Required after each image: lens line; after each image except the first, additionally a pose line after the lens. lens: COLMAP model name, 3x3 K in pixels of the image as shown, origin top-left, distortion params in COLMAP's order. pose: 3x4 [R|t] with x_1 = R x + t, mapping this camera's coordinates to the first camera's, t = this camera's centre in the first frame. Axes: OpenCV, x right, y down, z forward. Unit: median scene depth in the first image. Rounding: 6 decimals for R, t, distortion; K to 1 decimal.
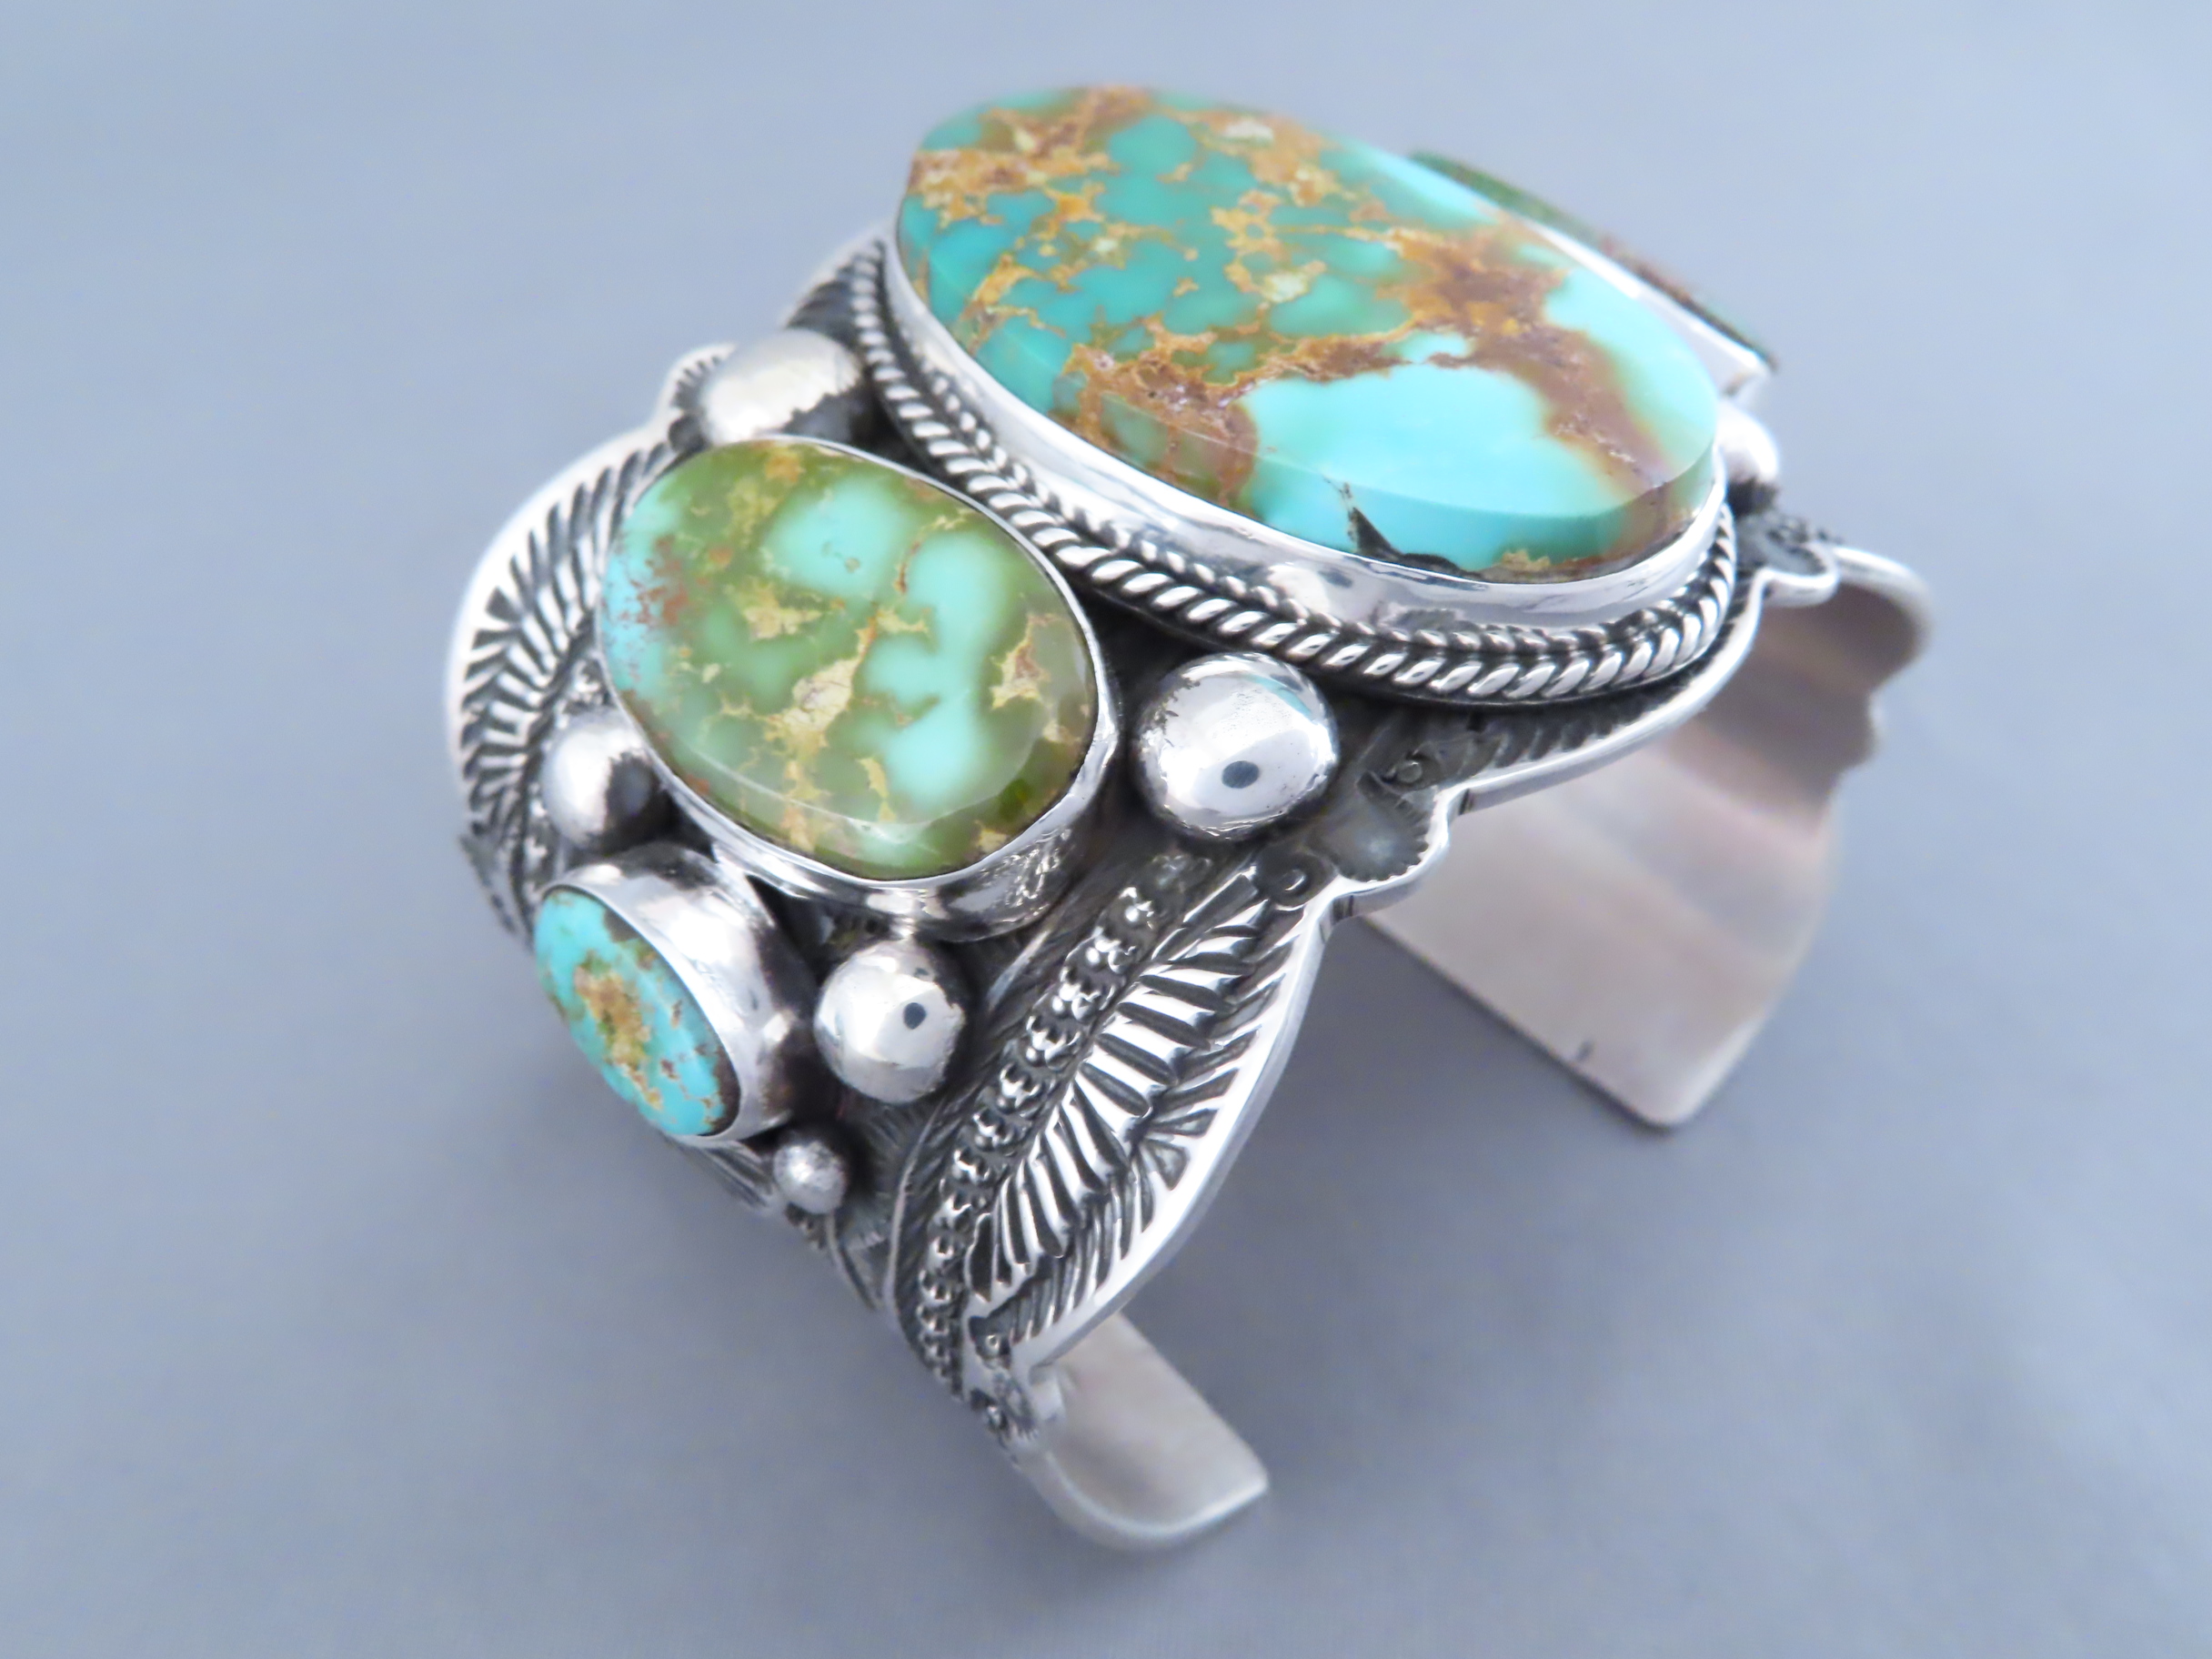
lens RADIAL K [[2106.0, 0, 1106.0], [0, 2106.0, 829.5], [0, 0, 1]] dist [-0.052608, 0.003156]
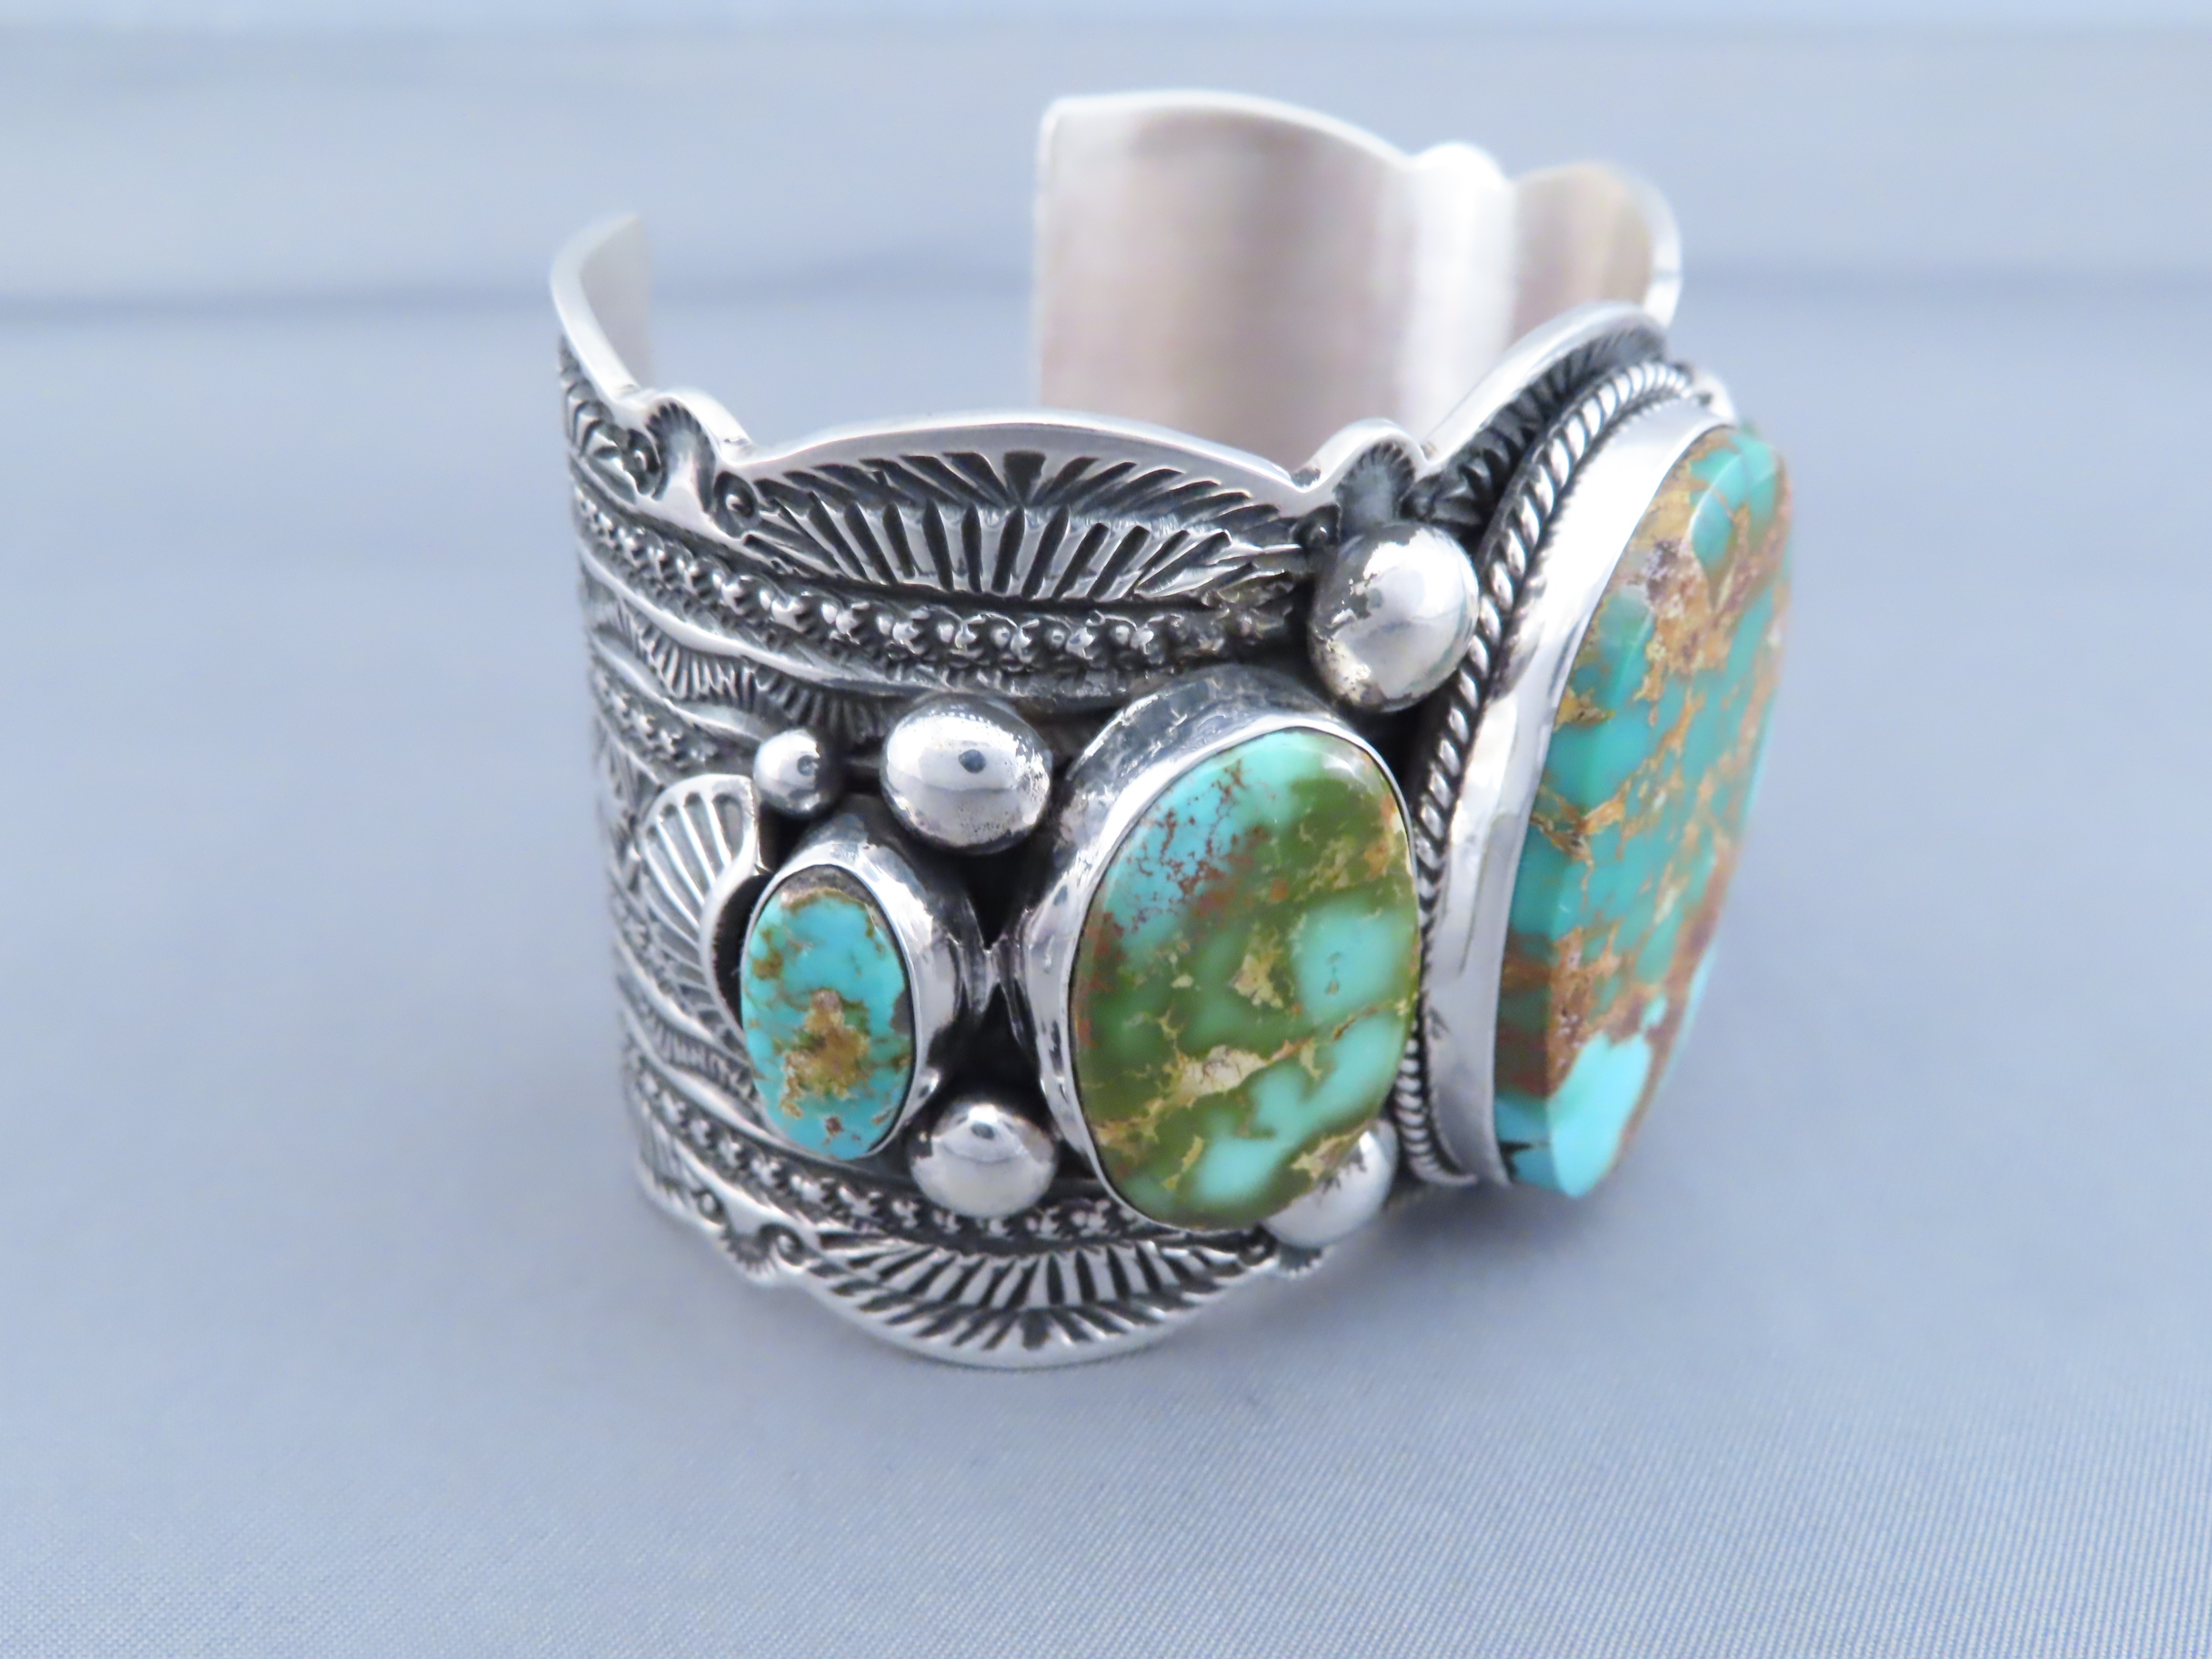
lens RADIAL K [[2106.0, 0, 1106.0], [0, 2106.0, 829.5], [0, 0, 1]] dist [-0.052608, 0.003156]
pose [[0.453626, 0.330023, 0.827833, -1.060756], [-0.855581, 0.421237, 0.300901, -0.376477], [-0.249409, -0.844775, 0.473445, 0.599808]]
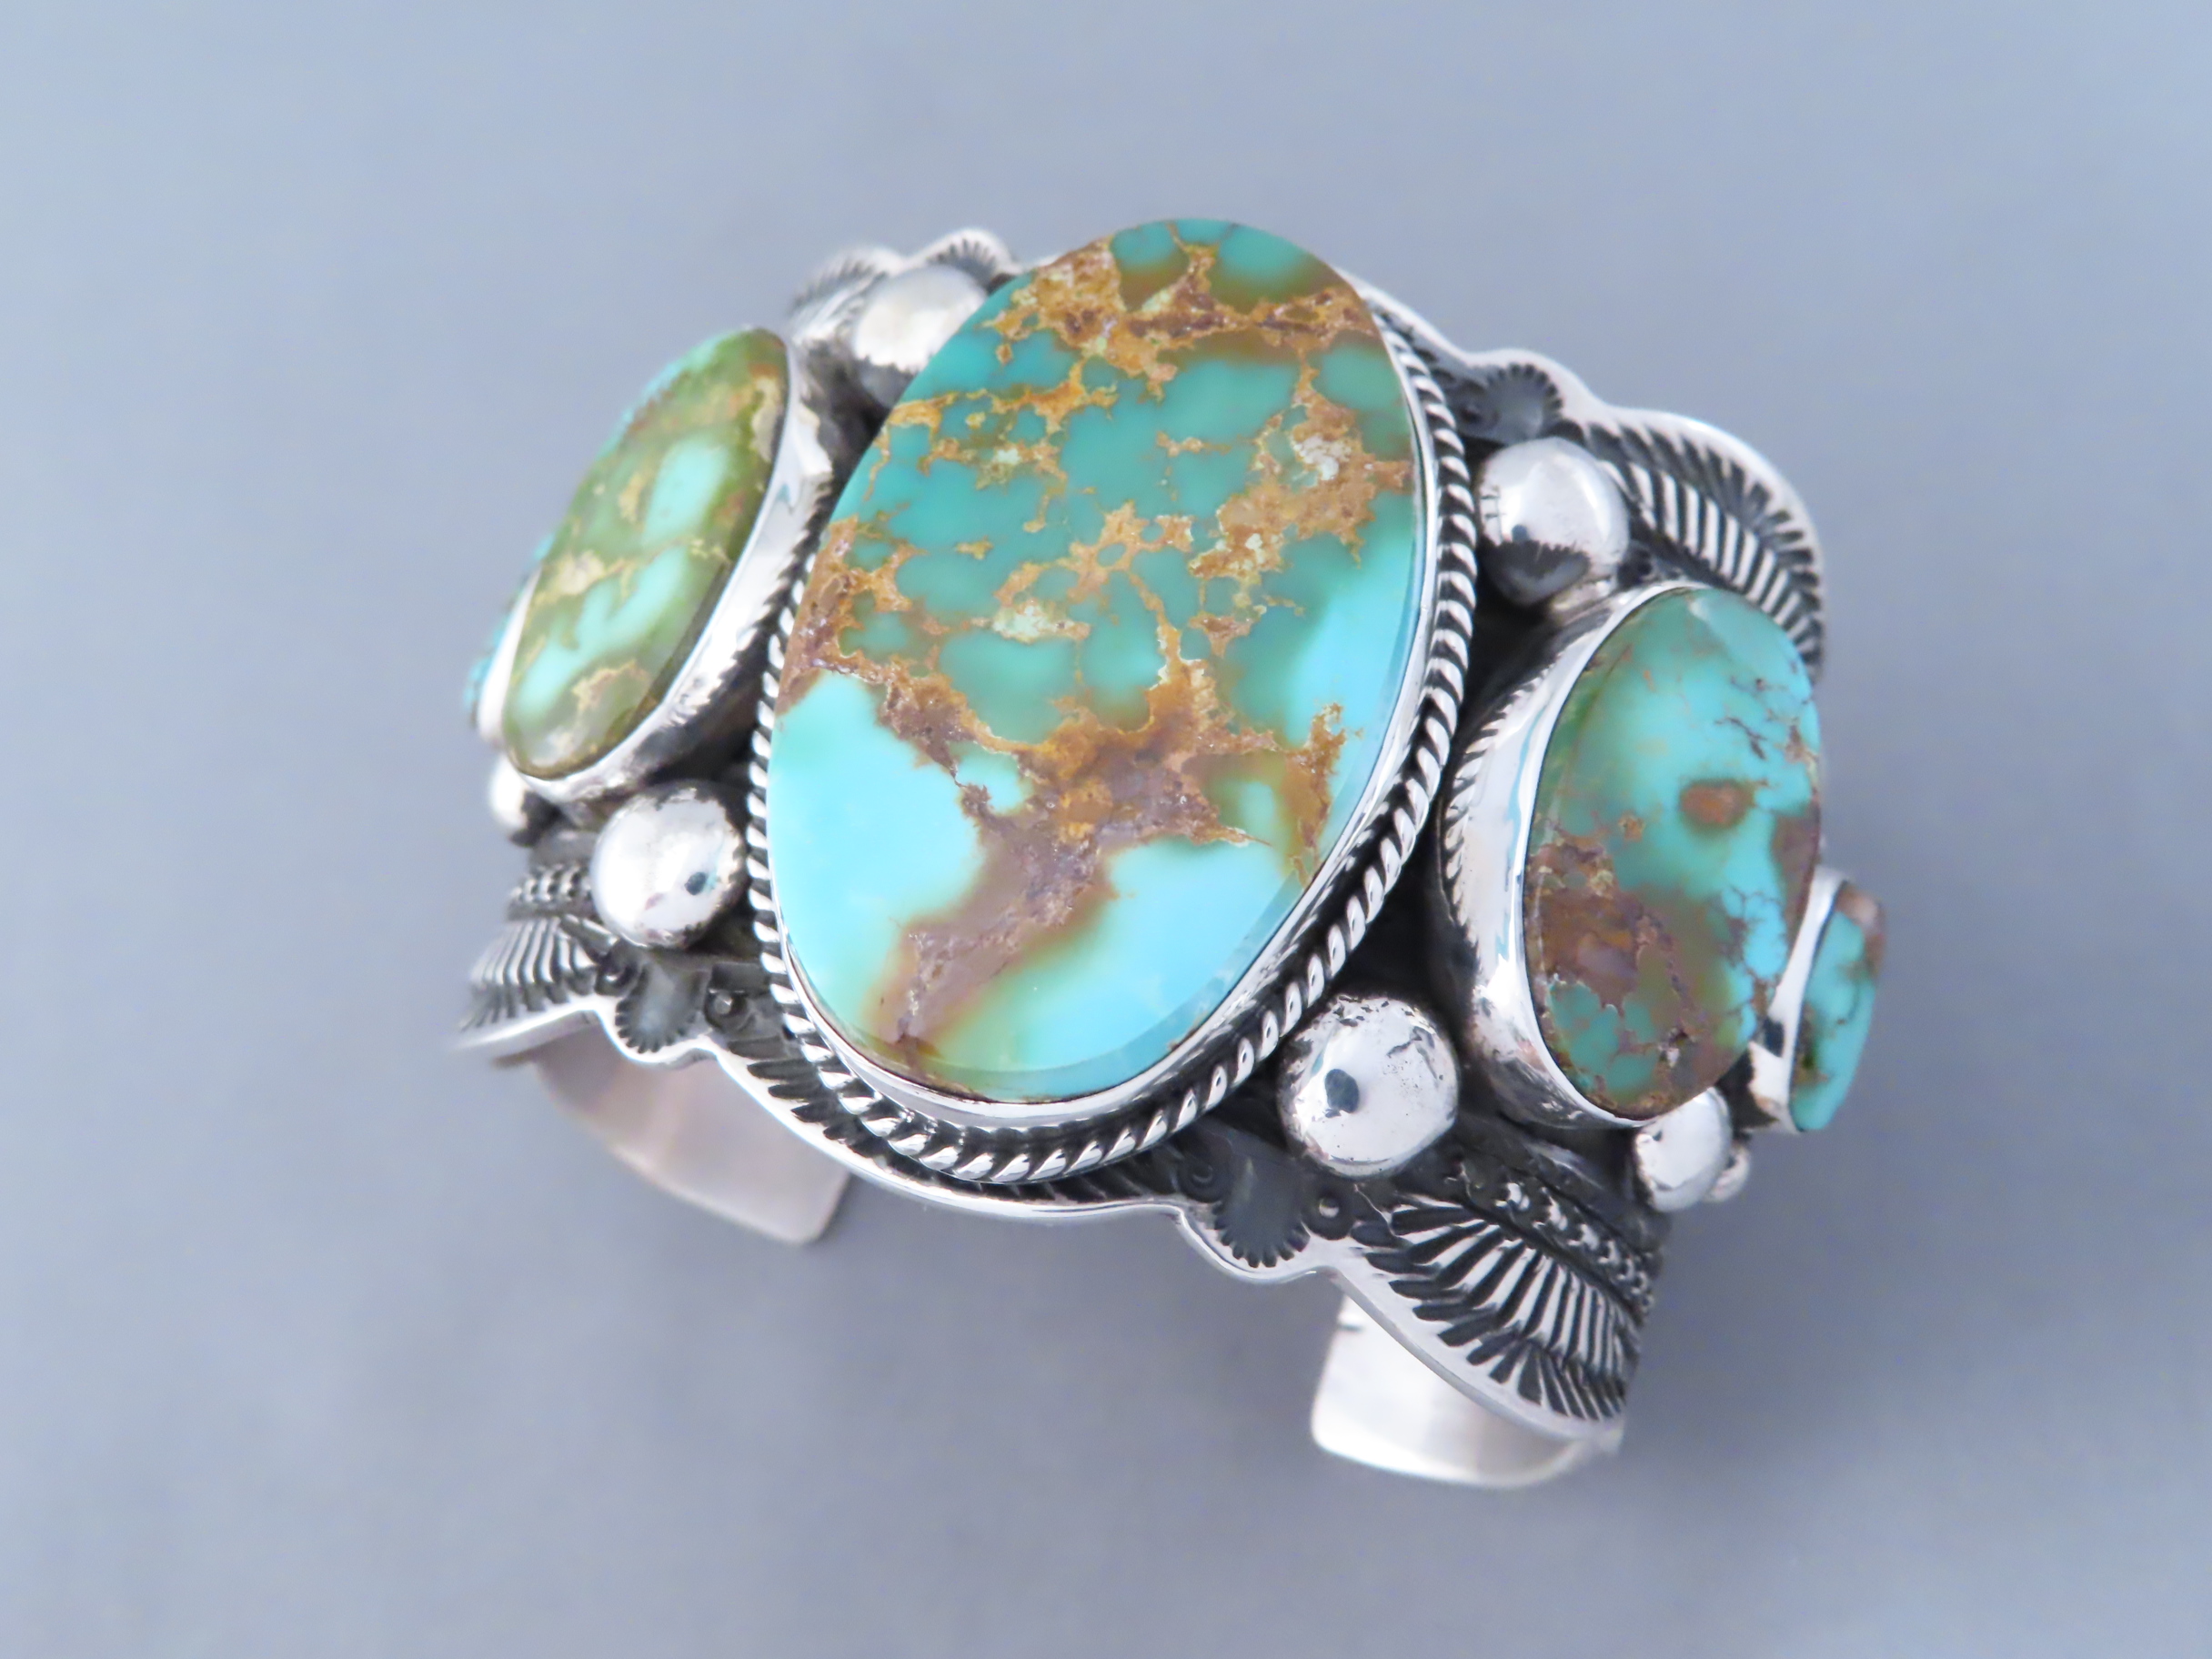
lens RADIAL K [[2106.0, 0, 1106.0], [0, 2106.0, 829.5], [0, 0, 1]] dist [-0.052608, 0.003156]
pose [[0.436290, 0.789663, -0.431374, 0.629180], [-0.532213, 0.613024, 0.583910, -0.829806], [0.725535, -0.025171, 0.687725, 0.369958]]
